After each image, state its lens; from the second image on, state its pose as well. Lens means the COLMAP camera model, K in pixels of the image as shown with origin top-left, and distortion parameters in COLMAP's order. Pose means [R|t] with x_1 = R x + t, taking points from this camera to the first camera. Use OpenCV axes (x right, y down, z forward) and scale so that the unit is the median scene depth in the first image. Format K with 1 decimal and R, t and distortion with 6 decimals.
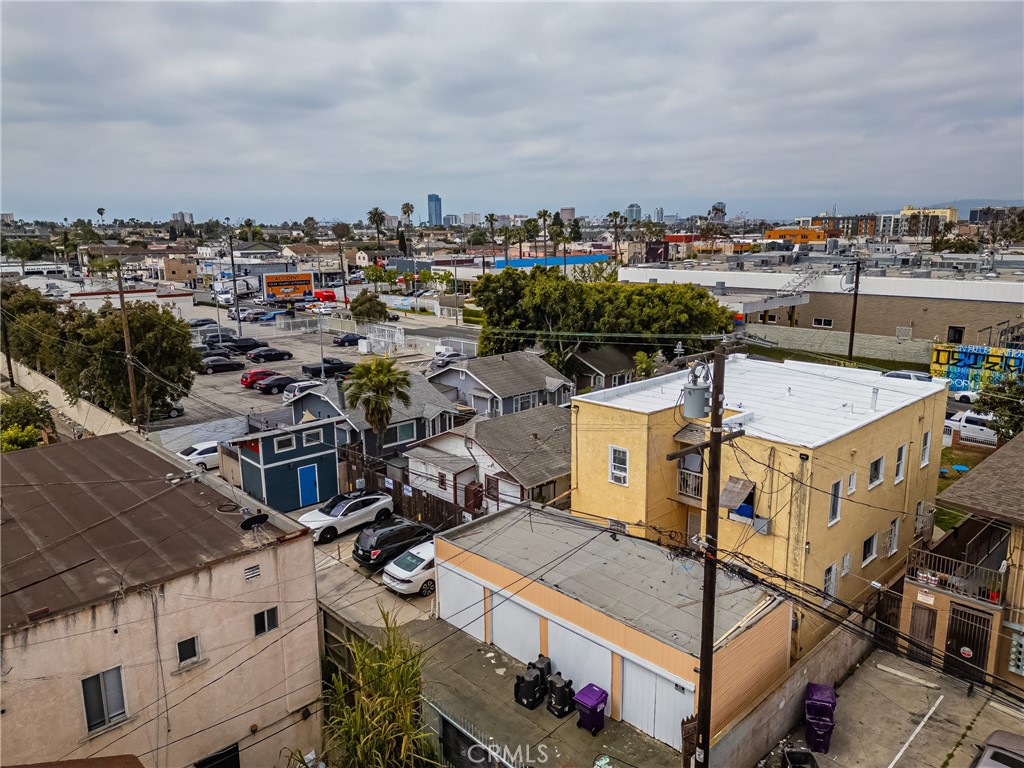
lens RADIAL K [[716.1, 0, 515.1], [0, 716.1, 382.8], [0, 0, 1]] dist [0.070205, -0.056214]
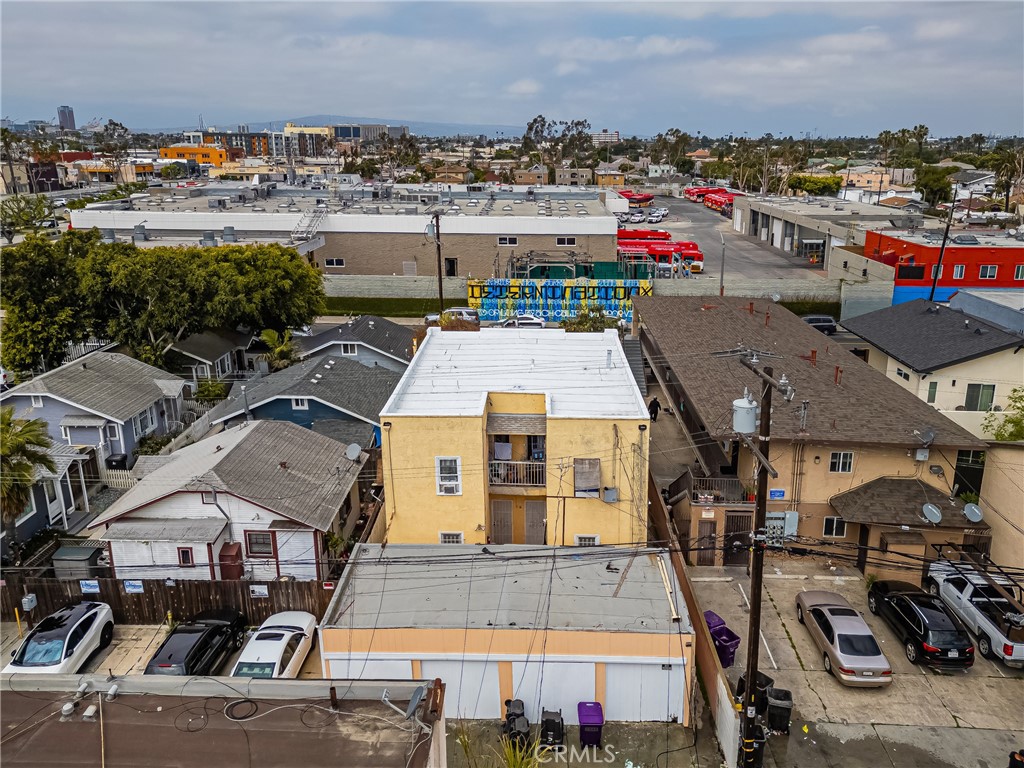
lens RADIAL K [[785.2, 0, 511.7], [0, 785.2, 360.7], [0, 0, 1]] dist [0.082830, -0.086619]
pose [[0.715728, -0.173983, 0.676361, -0.379368], [0.131591, 0.984721, 0.114054, -0.112664], [-0.685870, 0.007371, 0.727687, 0.163865]]
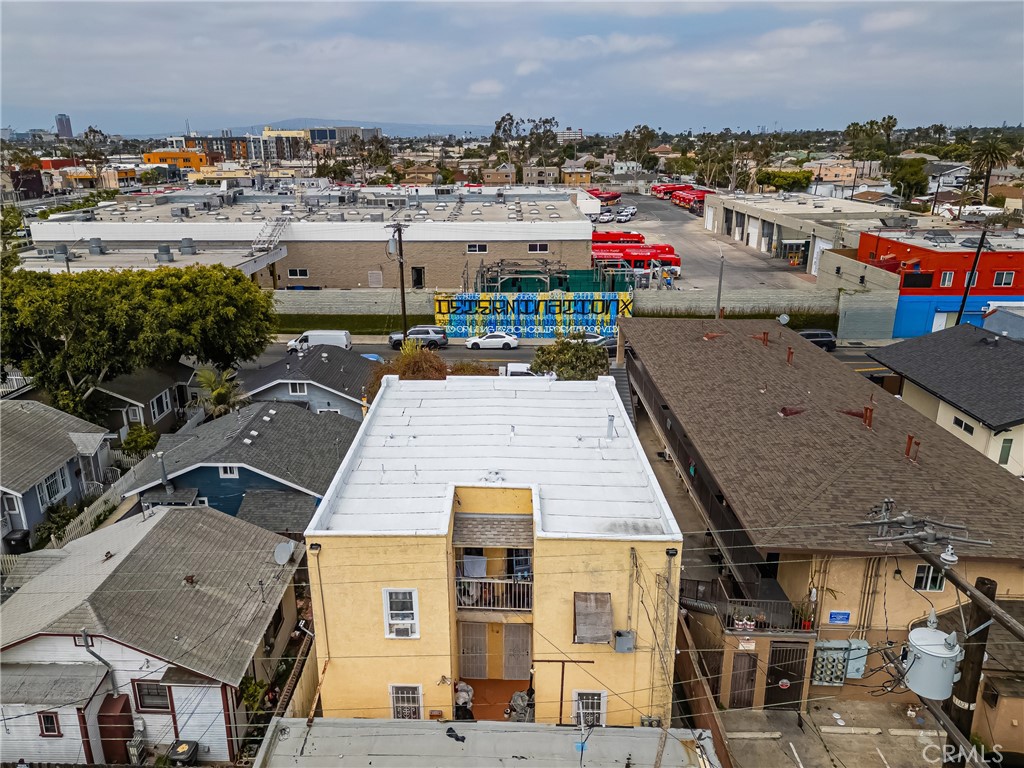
lens RADIAL K [[726.8, 0, 447.4], [0, 726.8, 396.8], [0, 0, 1]] dist [0.061187, -0.038482]
pose [[0.743896, -0.219026, 0.631385, -0.177552], [0.140636, 0.974918, 0.172500, -0.163350], [-0.653331, -0.039527, 0.756040, 0.373308]]
